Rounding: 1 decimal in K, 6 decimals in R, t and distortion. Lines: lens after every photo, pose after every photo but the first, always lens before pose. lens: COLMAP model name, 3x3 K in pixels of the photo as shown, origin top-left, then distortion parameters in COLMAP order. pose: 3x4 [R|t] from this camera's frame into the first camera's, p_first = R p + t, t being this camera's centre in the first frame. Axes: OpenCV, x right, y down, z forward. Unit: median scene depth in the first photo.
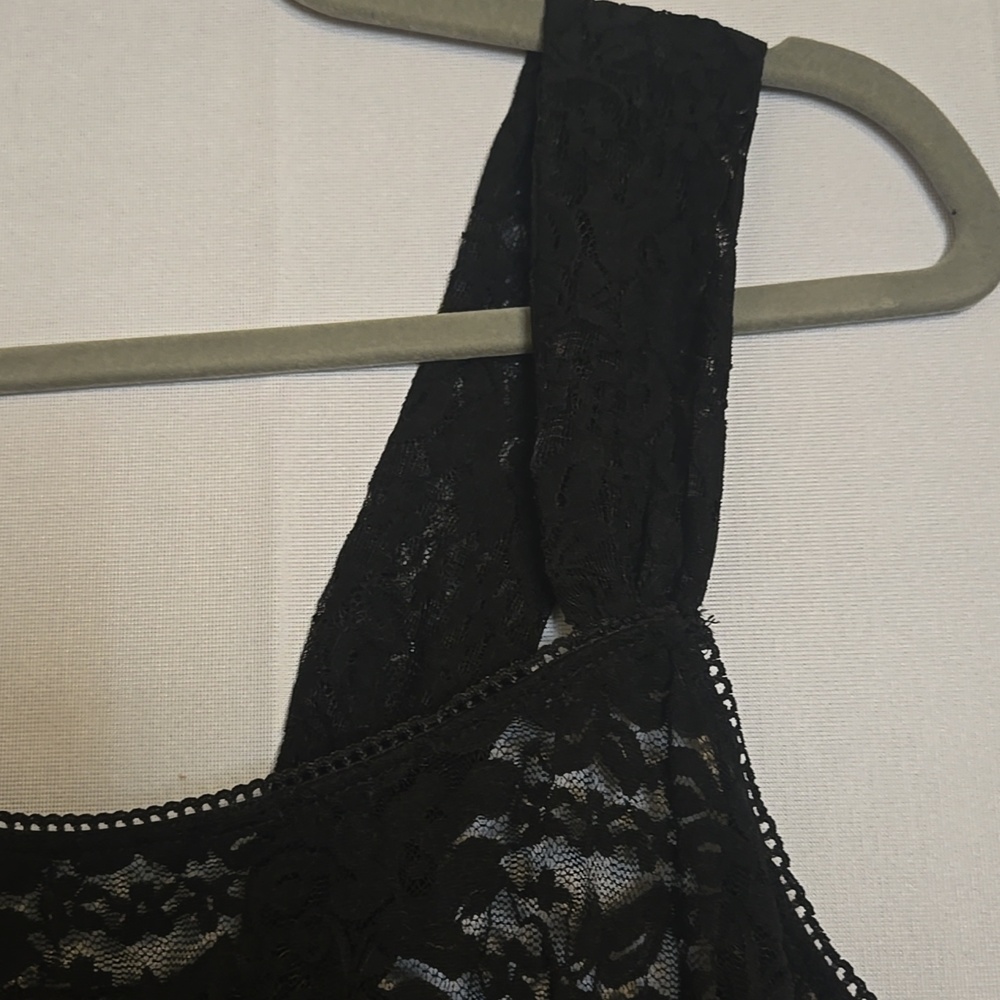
lens RADIAL K [[1384.6, 0, 500.0], [0, 1384.6, 500.0], [0, 0, 1]] dist [0.044012, -0.082987]
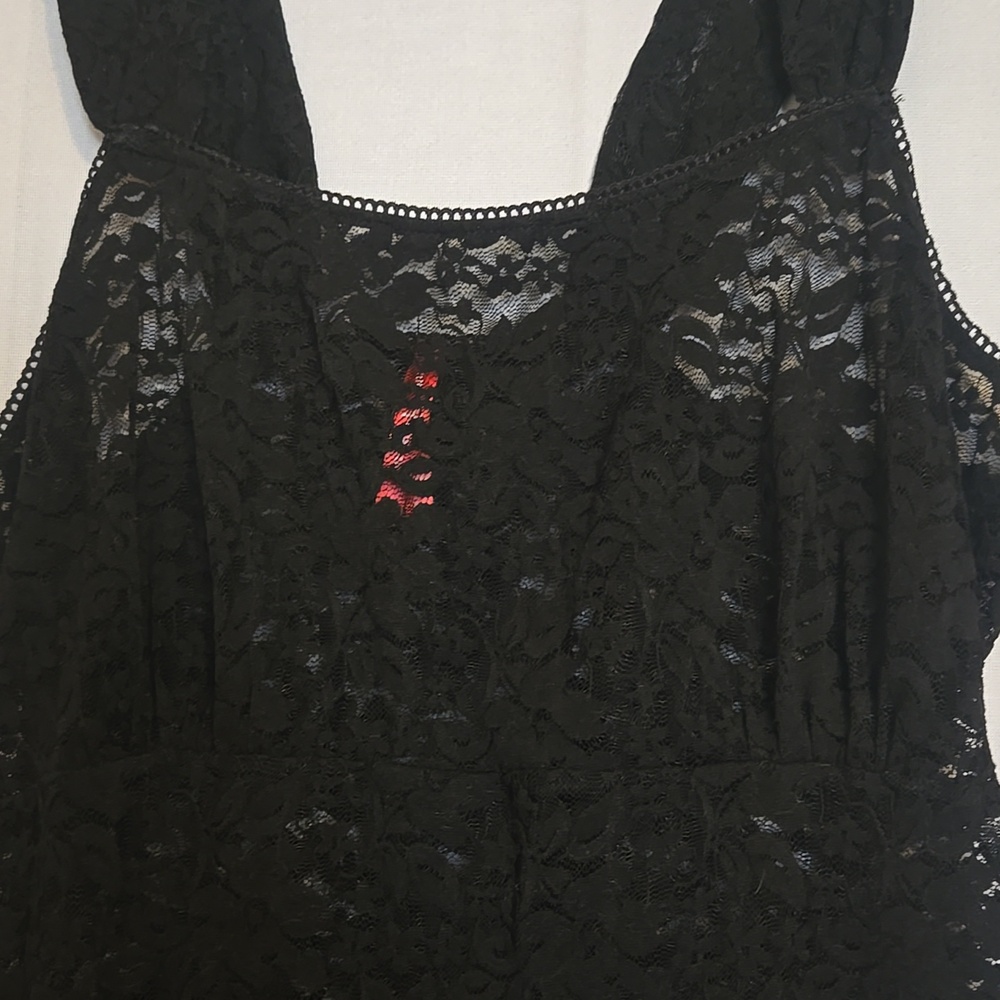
lens RADIAL K [[1384.6, 0, 500.0], [0, 1384.6, 500.0], [0, 0, 1]] dist [0.044012, -0.082987]
pose [[0.996812, 0.053151, -0.059505, -0.156692], [-0.048142, 0.995414, 0.082664, 0.410935], [0.063626, -0.079535, 0.994799, -0.510652]]
